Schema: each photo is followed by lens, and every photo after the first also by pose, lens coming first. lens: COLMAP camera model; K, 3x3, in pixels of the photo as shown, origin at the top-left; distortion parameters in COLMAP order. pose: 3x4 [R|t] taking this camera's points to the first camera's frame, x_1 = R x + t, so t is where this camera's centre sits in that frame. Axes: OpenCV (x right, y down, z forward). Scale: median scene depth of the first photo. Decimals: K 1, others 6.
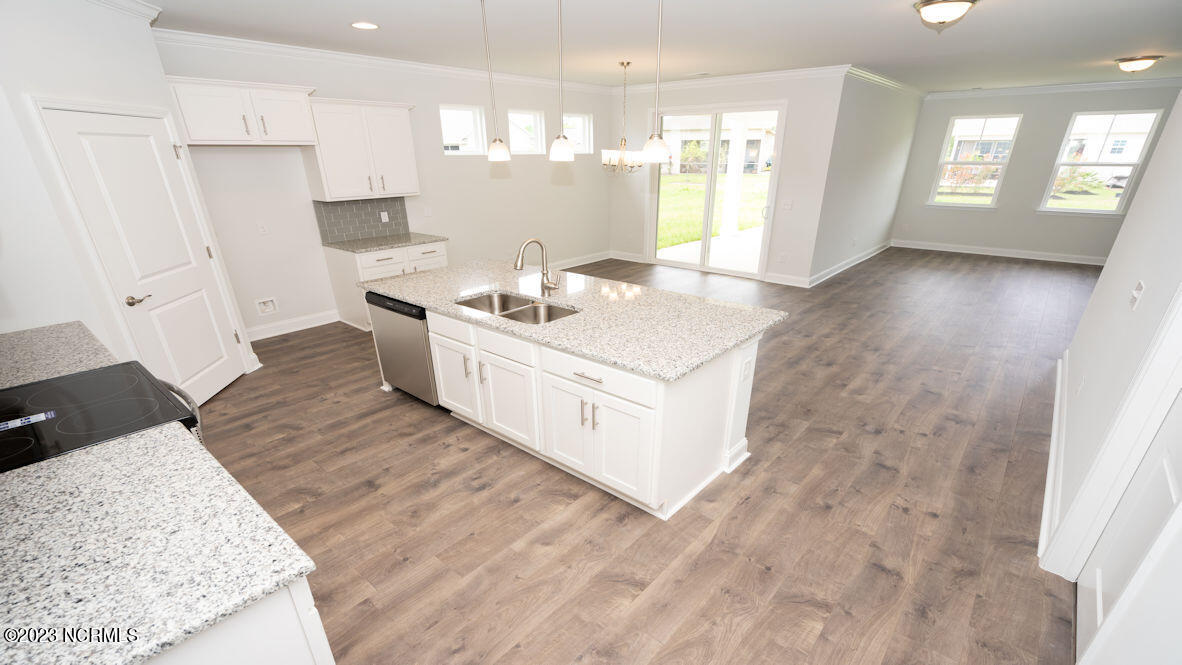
lens RADIAL K [[534.0, 0, 586.0], [0, 534.0, 374.7], [0, 0, 1]] dist [-0.000075, -0.000212]
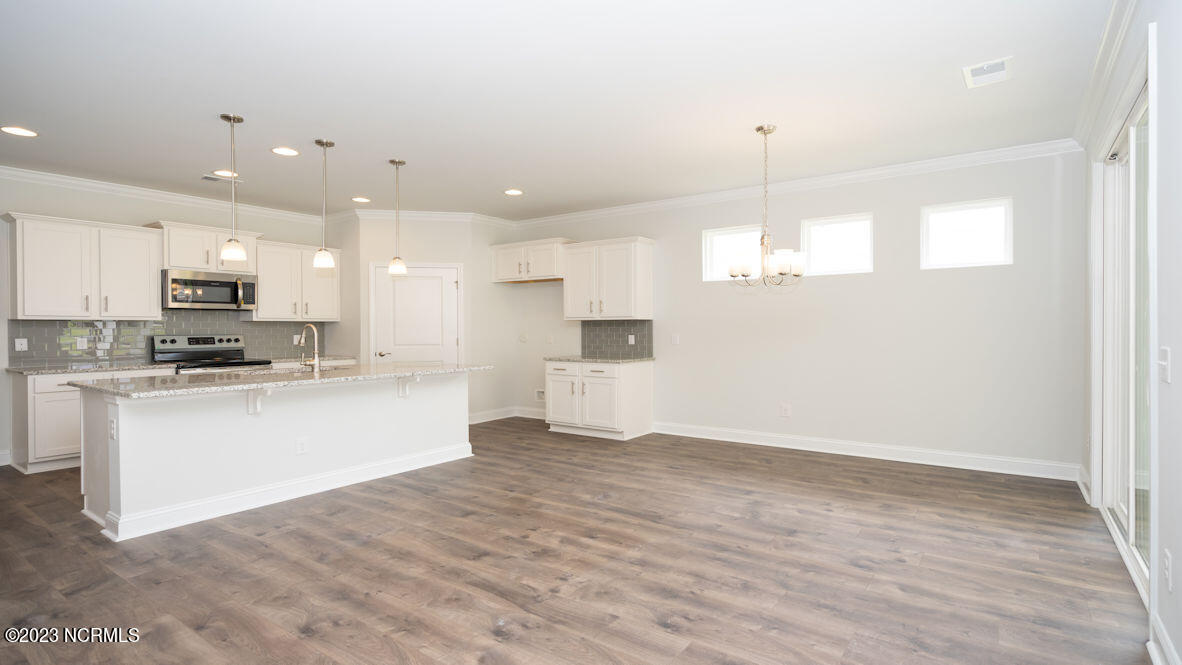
lens RADIAL K [[573.2, 0, 584.6], [0, 573.2, 321.5], [0, 0, 1]] dist [-0.003796, 0.002721]
pose [[0.083404, -0.005515, -0.996501, 1.161605], [-0.380837, 0.923902, -0.036988, -0.403048], [0.920873, 0.382589, 0.074957, 1.305074]]
